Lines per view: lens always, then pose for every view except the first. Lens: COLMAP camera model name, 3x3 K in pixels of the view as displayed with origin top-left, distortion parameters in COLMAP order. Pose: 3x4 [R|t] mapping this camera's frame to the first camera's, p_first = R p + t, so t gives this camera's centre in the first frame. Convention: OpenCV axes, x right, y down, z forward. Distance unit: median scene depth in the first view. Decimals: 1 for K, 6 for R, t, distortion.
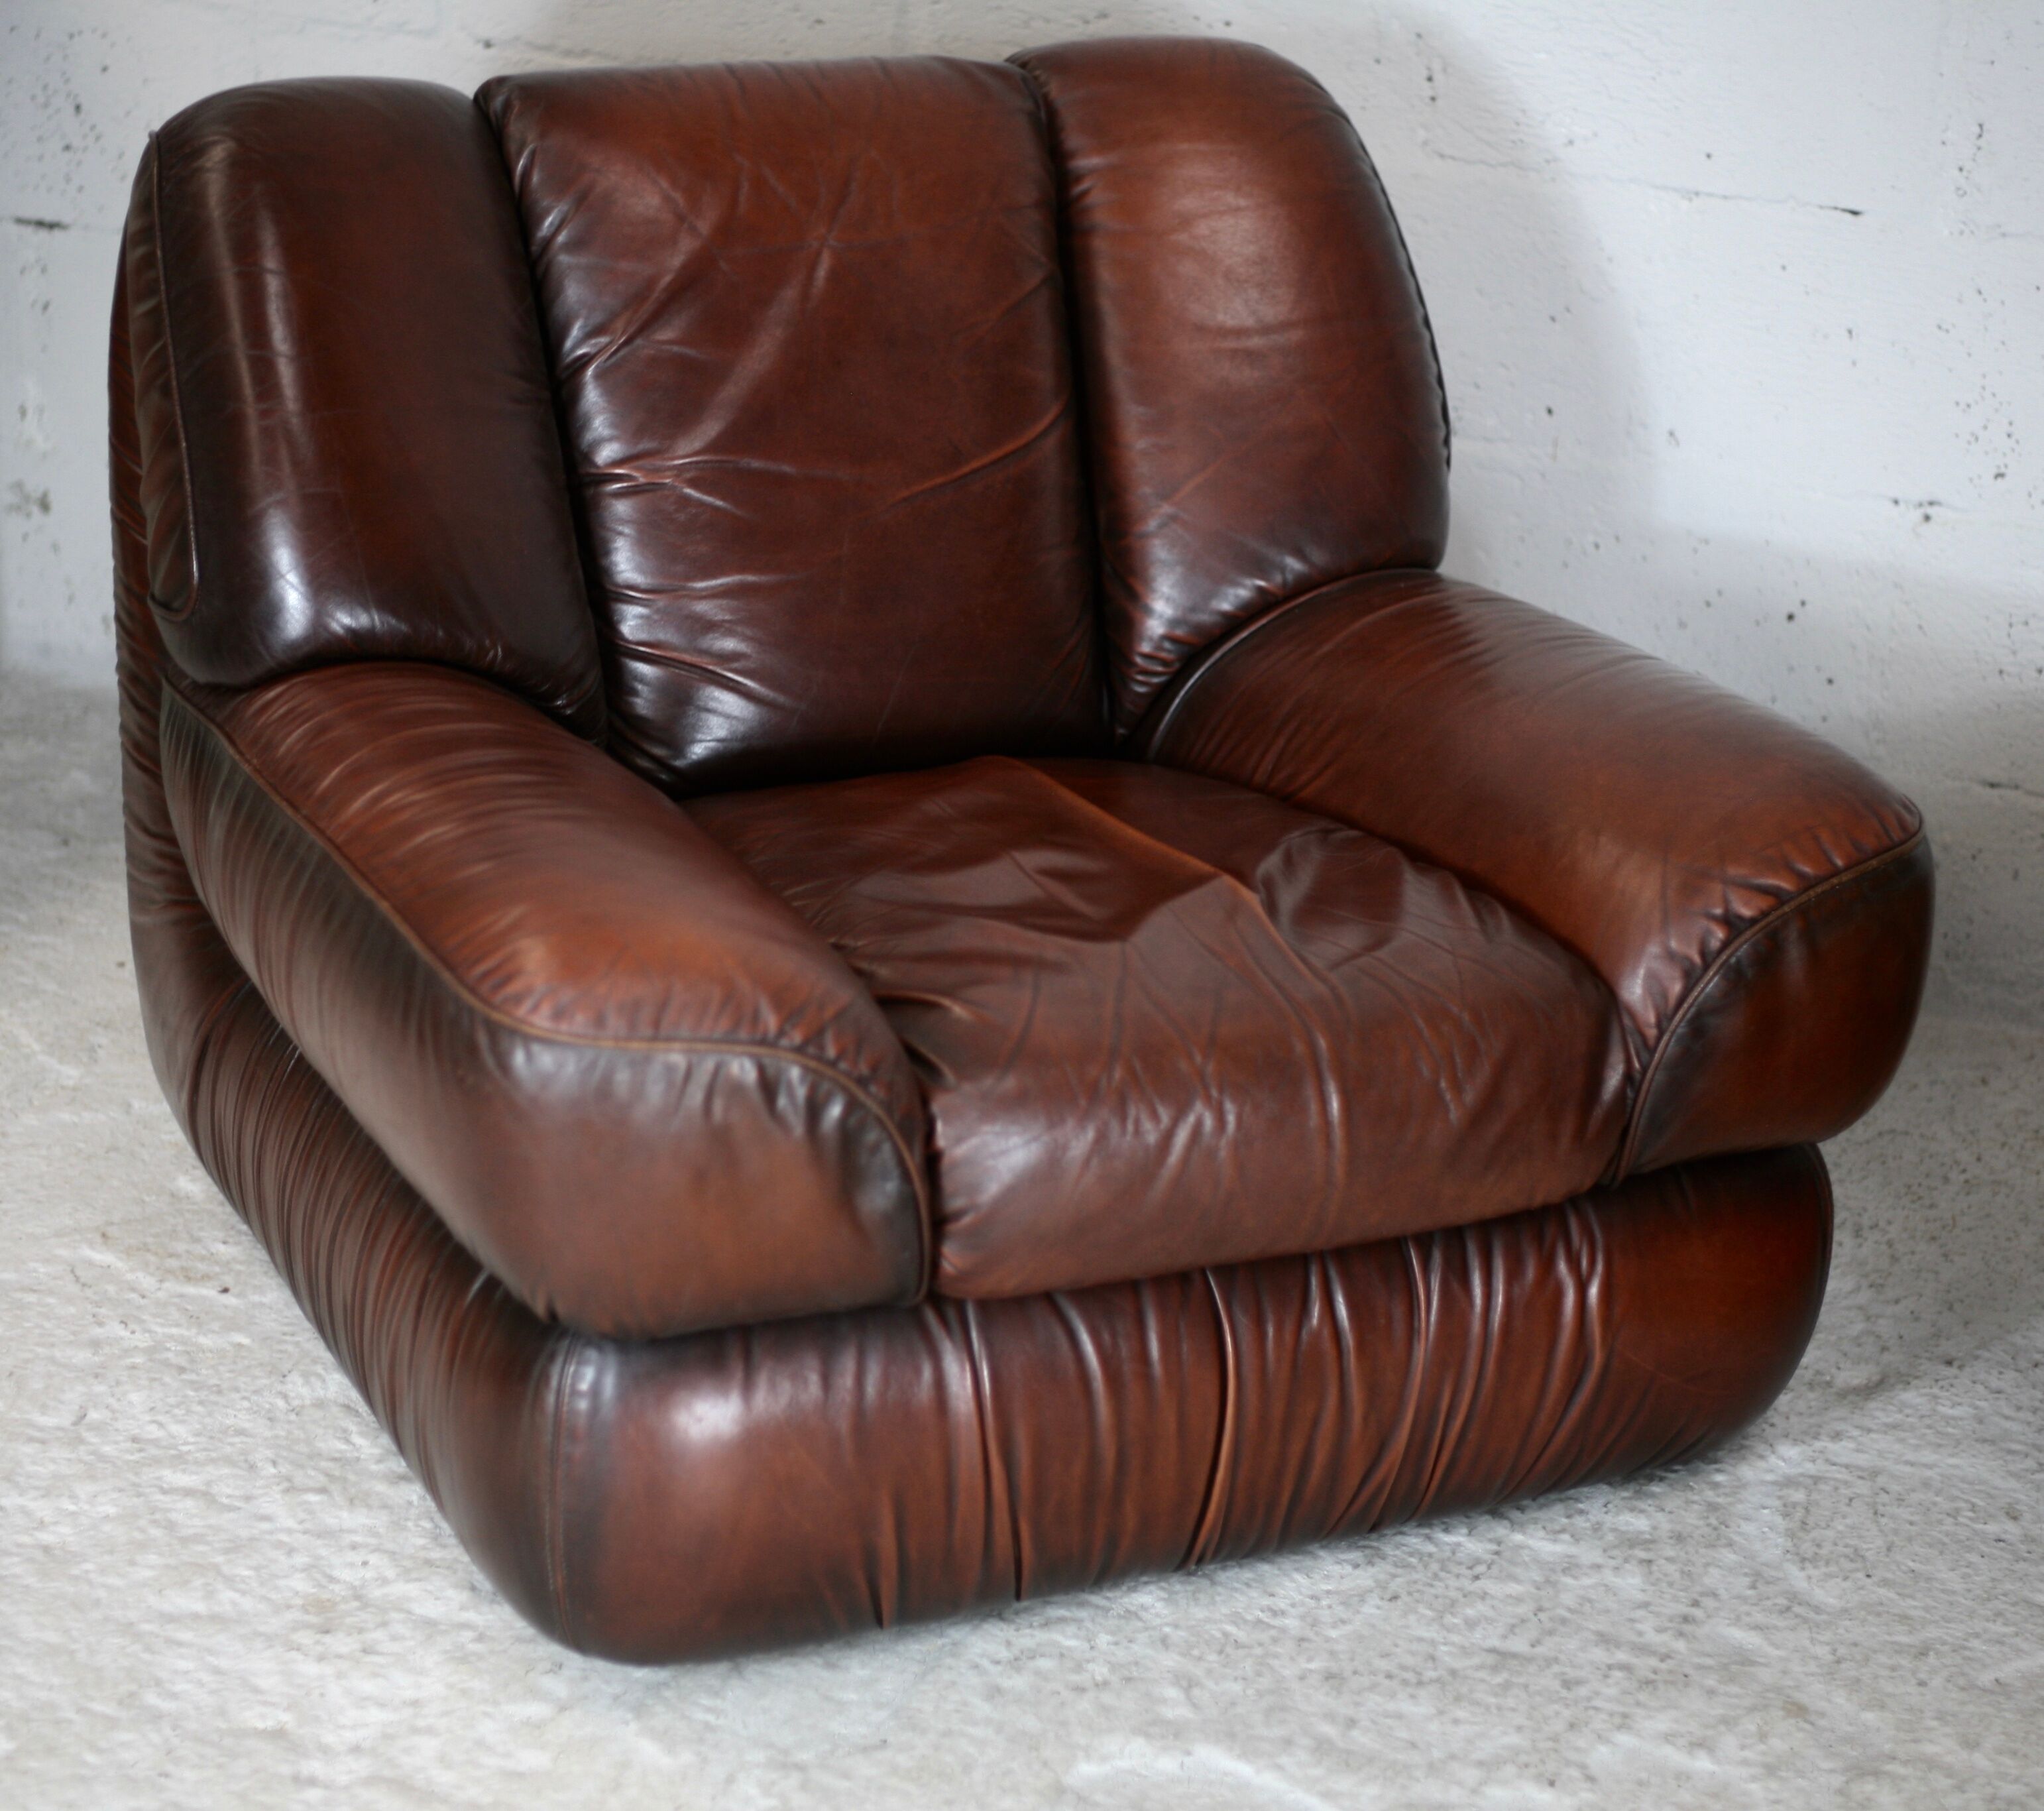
lens RADIAL K [[4238.5, 0, 921.4], [0, 4238.5, 903.3], [0, 0, 1]] dist [-0.090306, -0.093581]
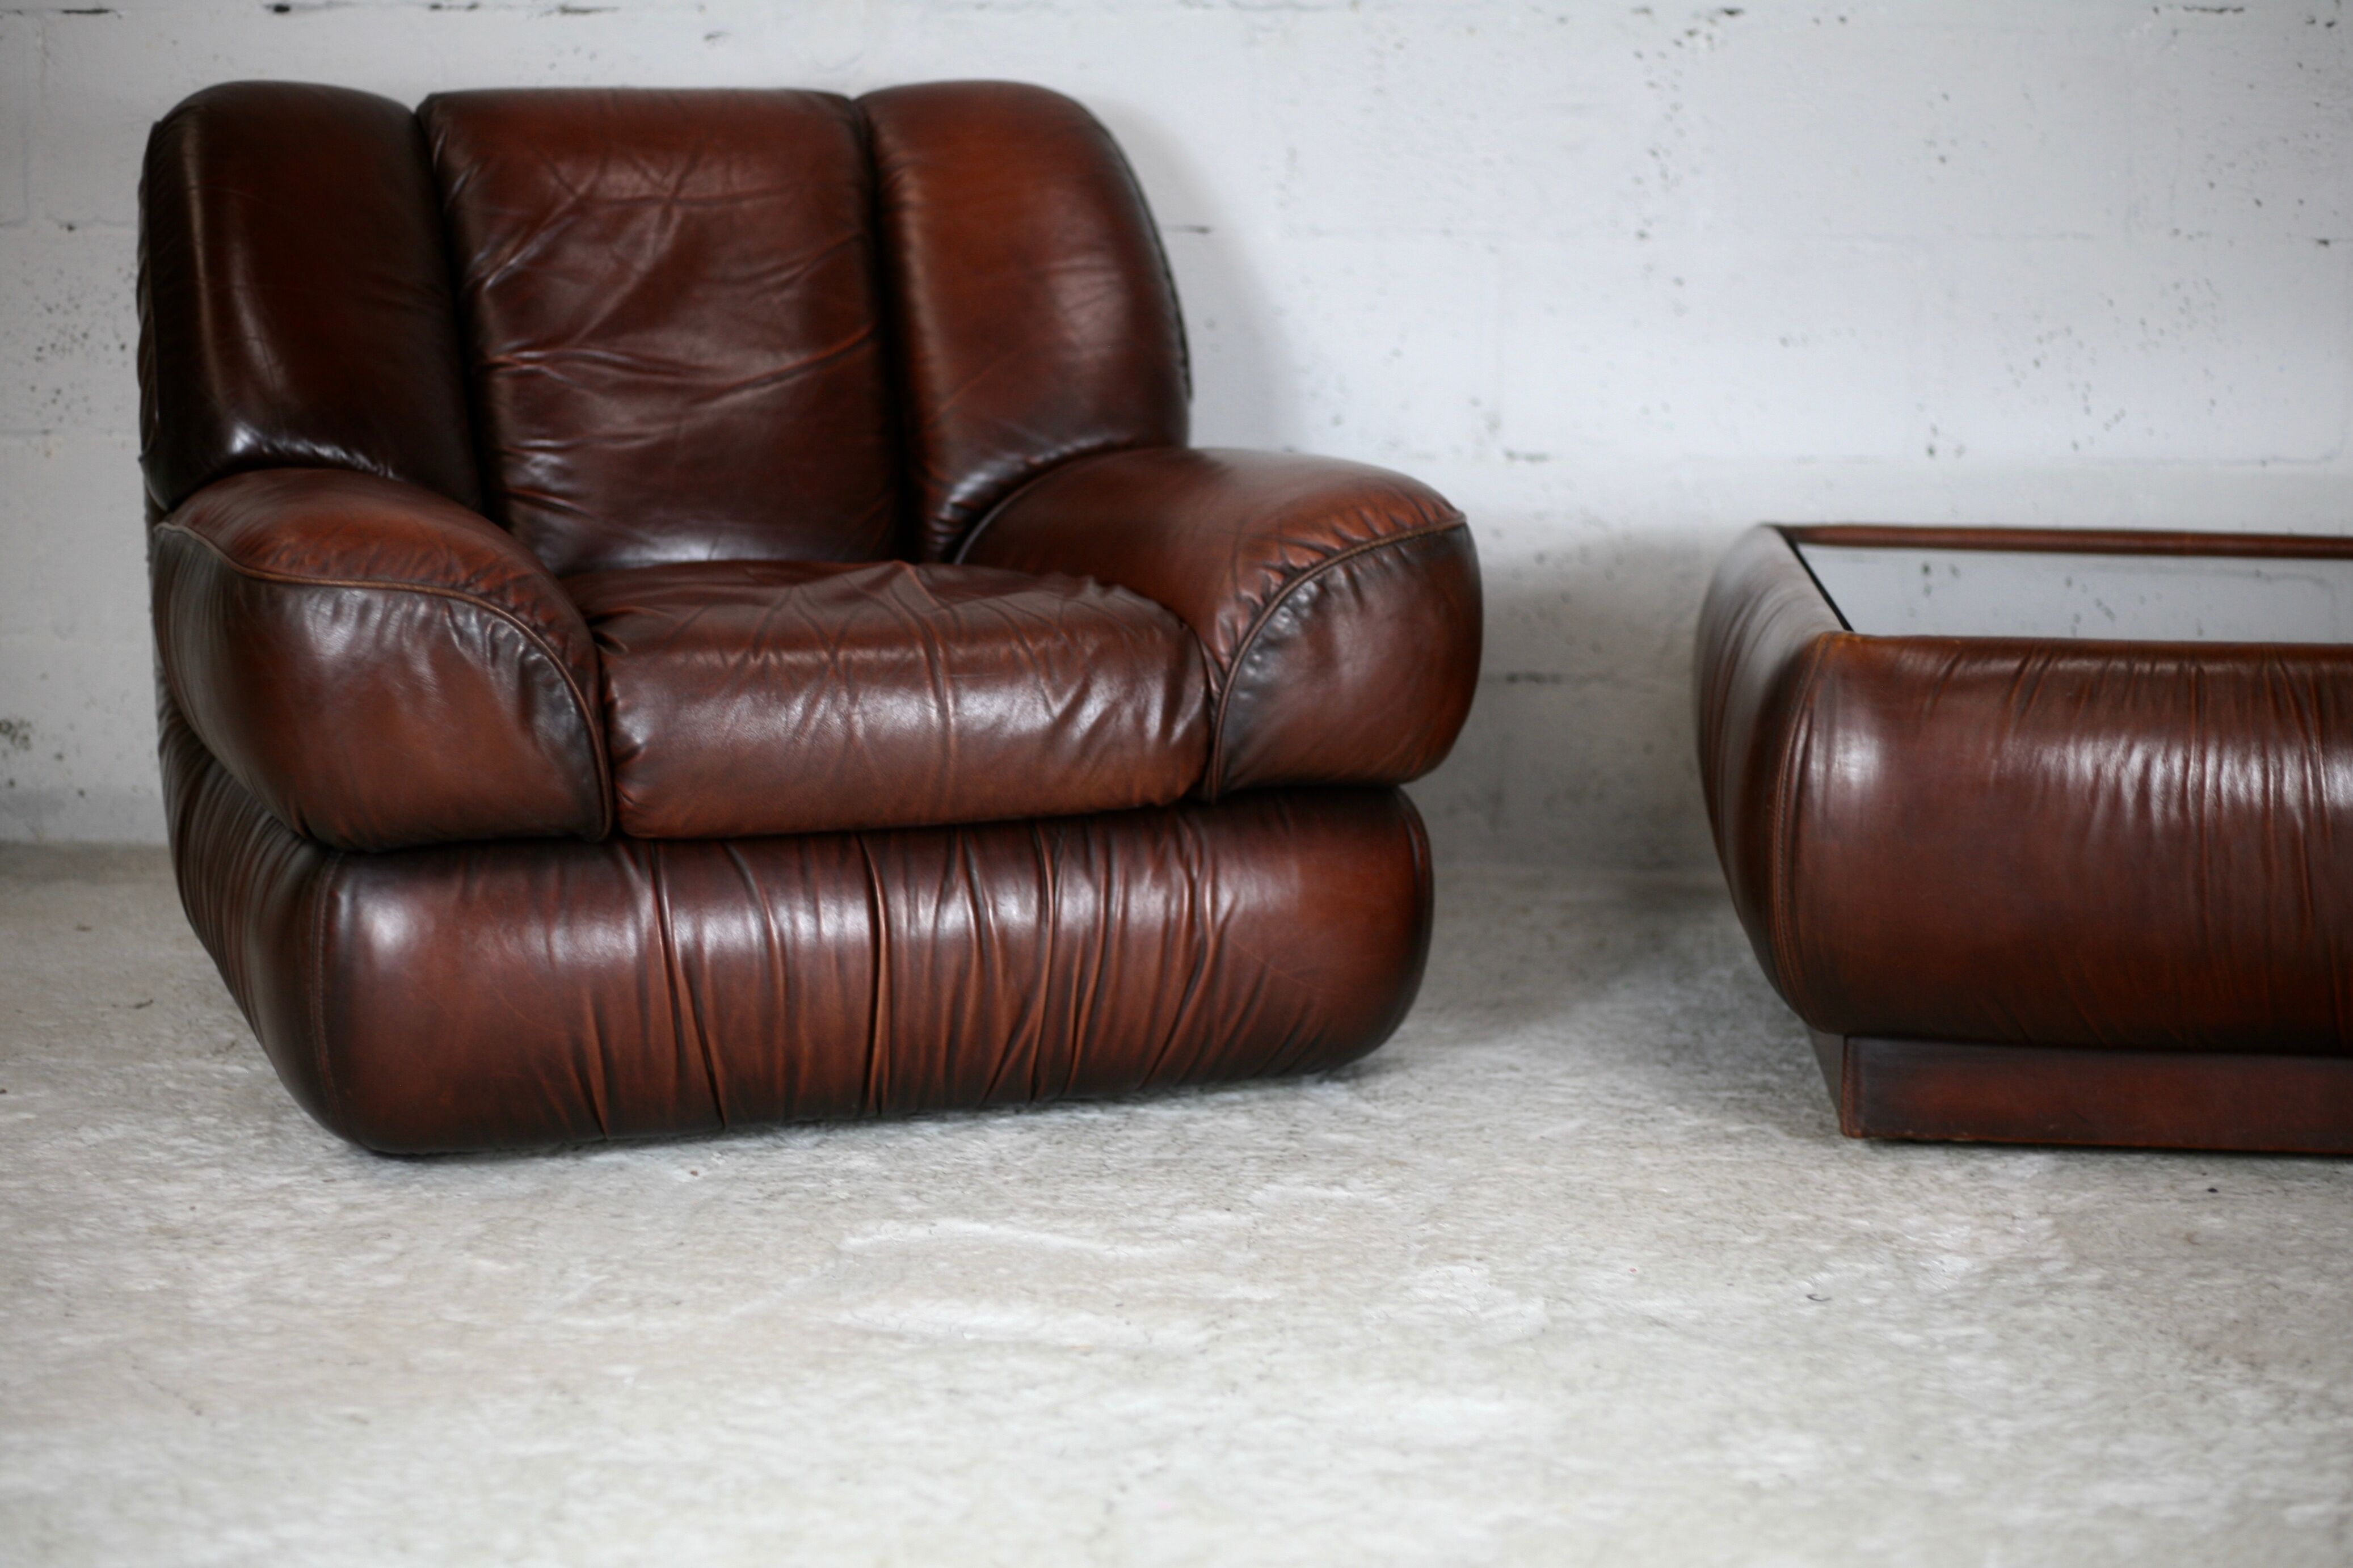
lens RADIAL K [[3657.8, 0, 1157.8], [0, 3657.8, 782.9], [0, 0, 1]] dist [-0.108674, -0.021826]
pose [[0.958686, -0.079789, 0.273048, -0.145191], [0.135283, 0.972246, -0.190881, 0.277702], [-0.250240, 0.219934, 0.942873, -0.025053]]
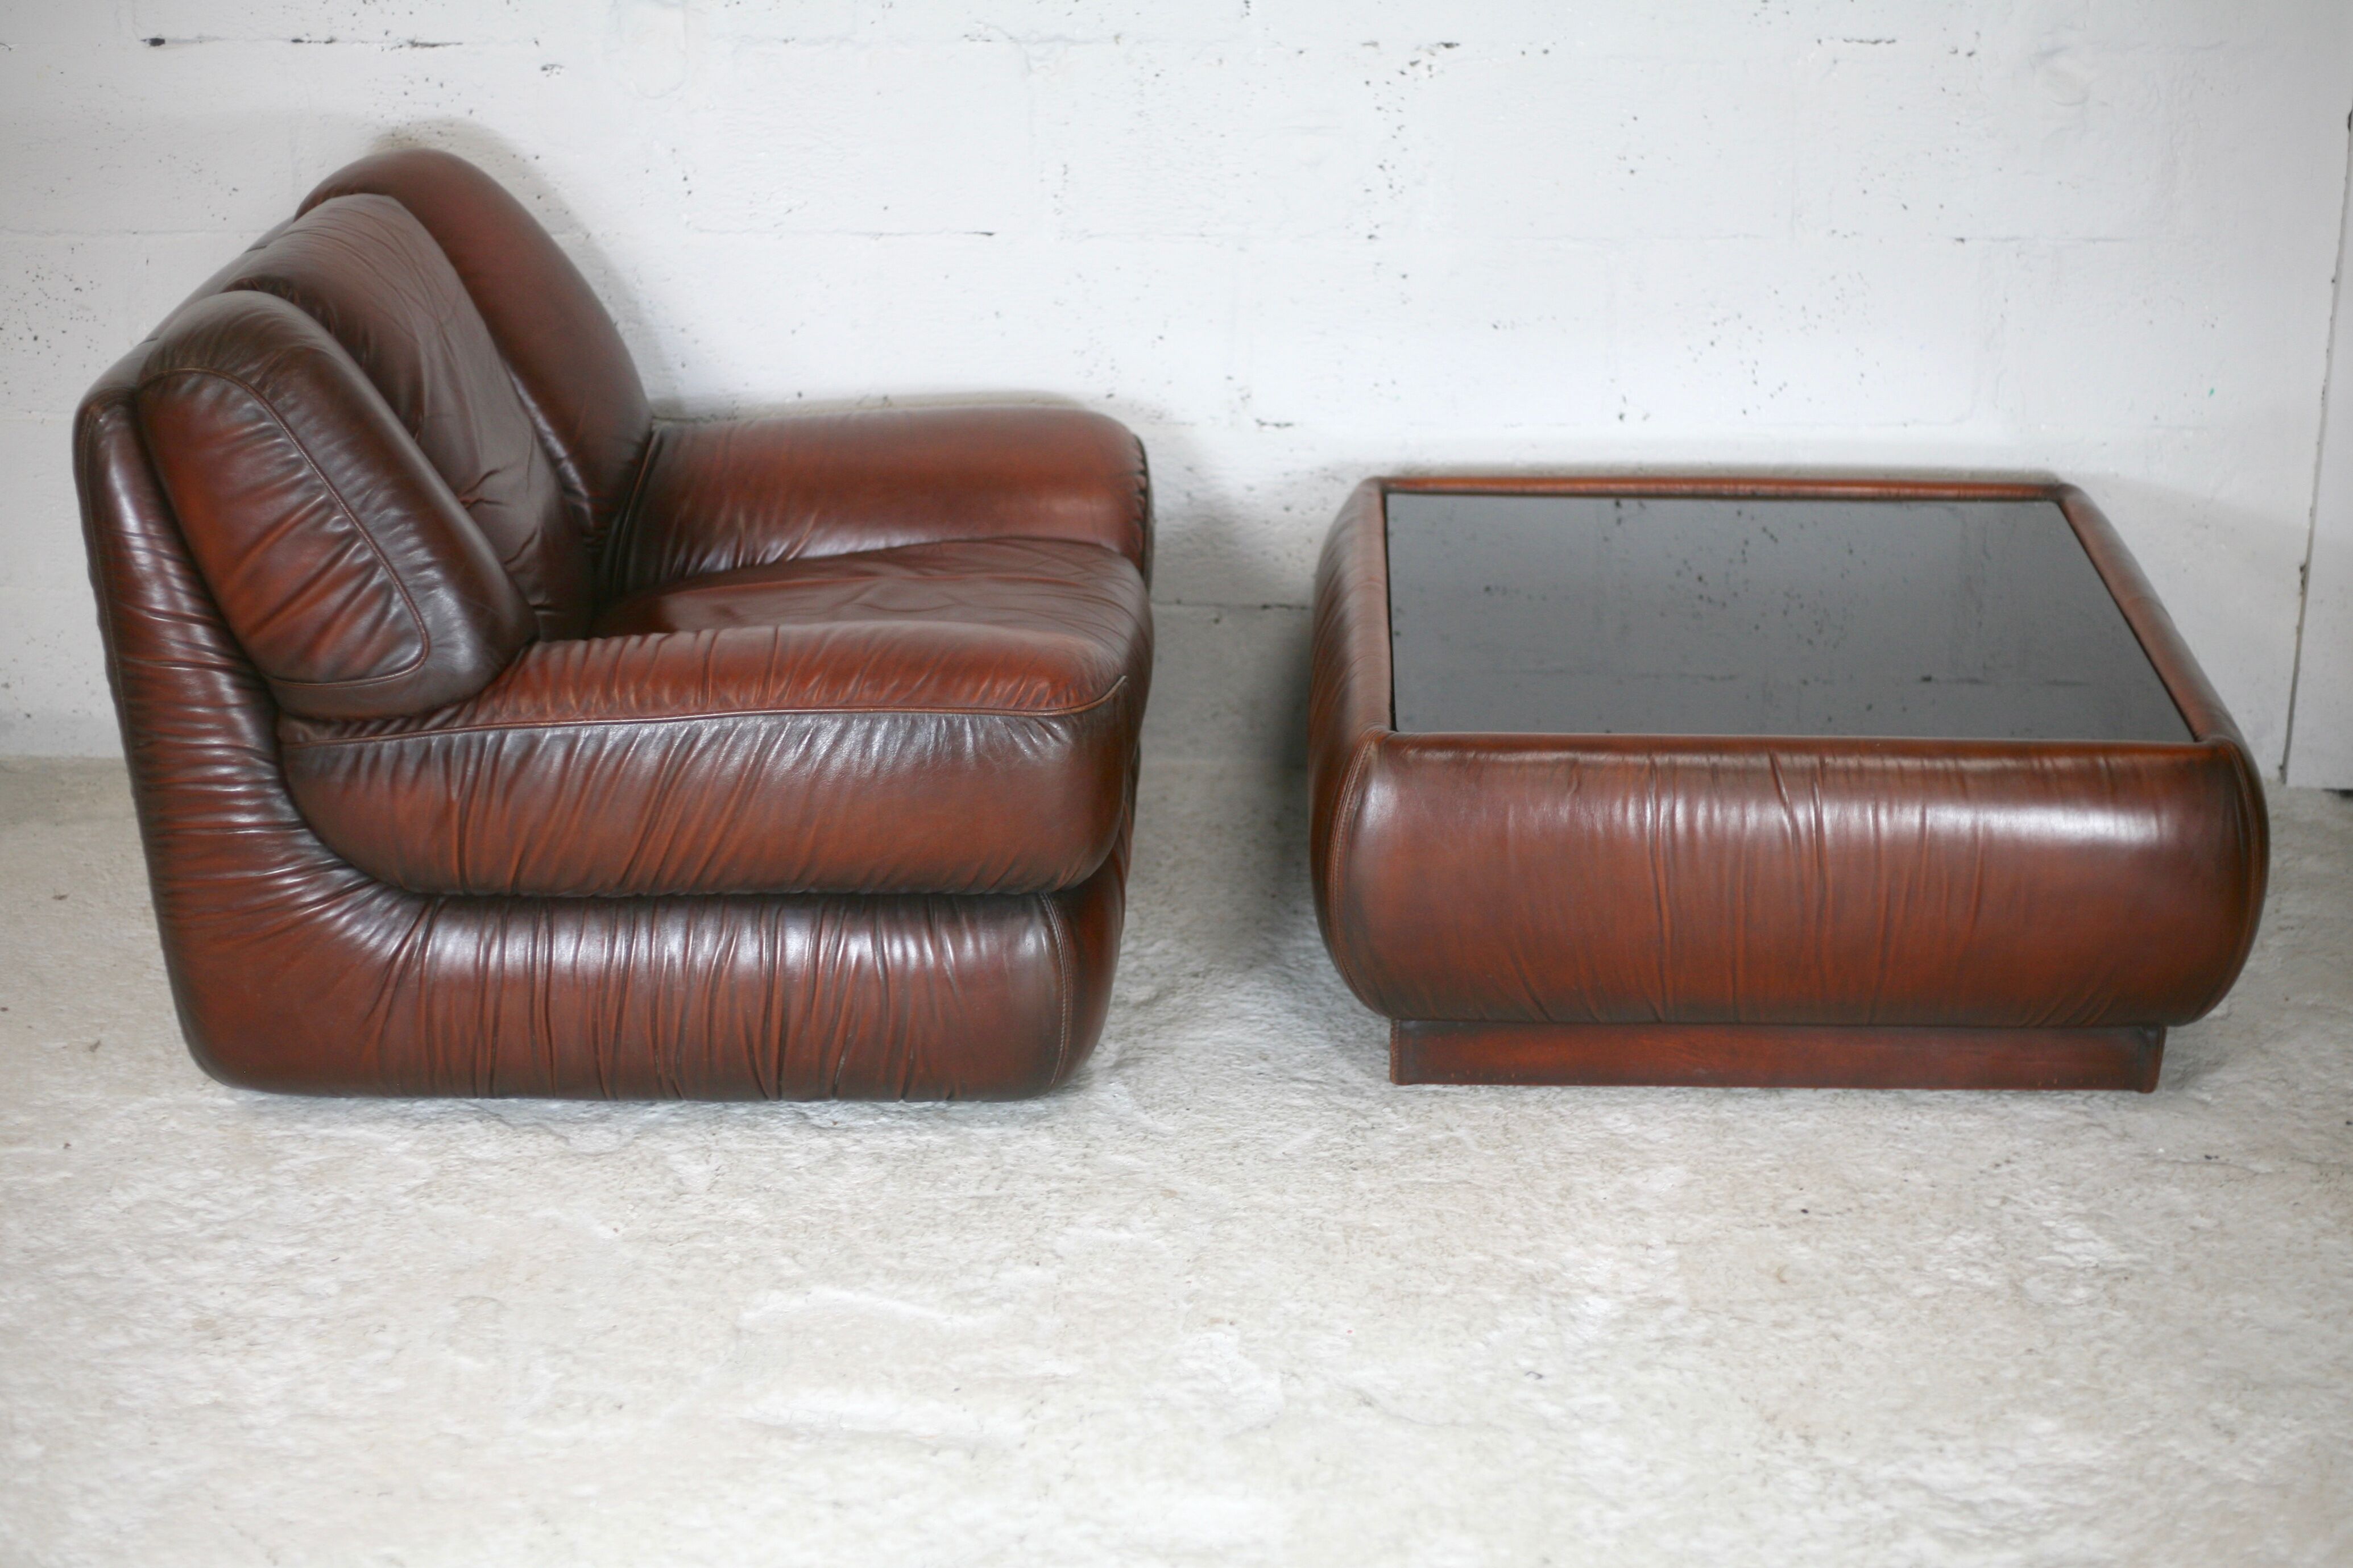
lens RADIAL K [[3657.8, 0, 1157.8], [0, 3657.8, 782.9], [0, 0, 1]] dist [-0.108674, -0.021826]
pose [[0.939628, -0.166599, 0.298903, -0.179389], [0.166204, 0.985723, 0.026933, 0.002086], [-0.299123, 0.024372, 0.953903, -0.308489]]
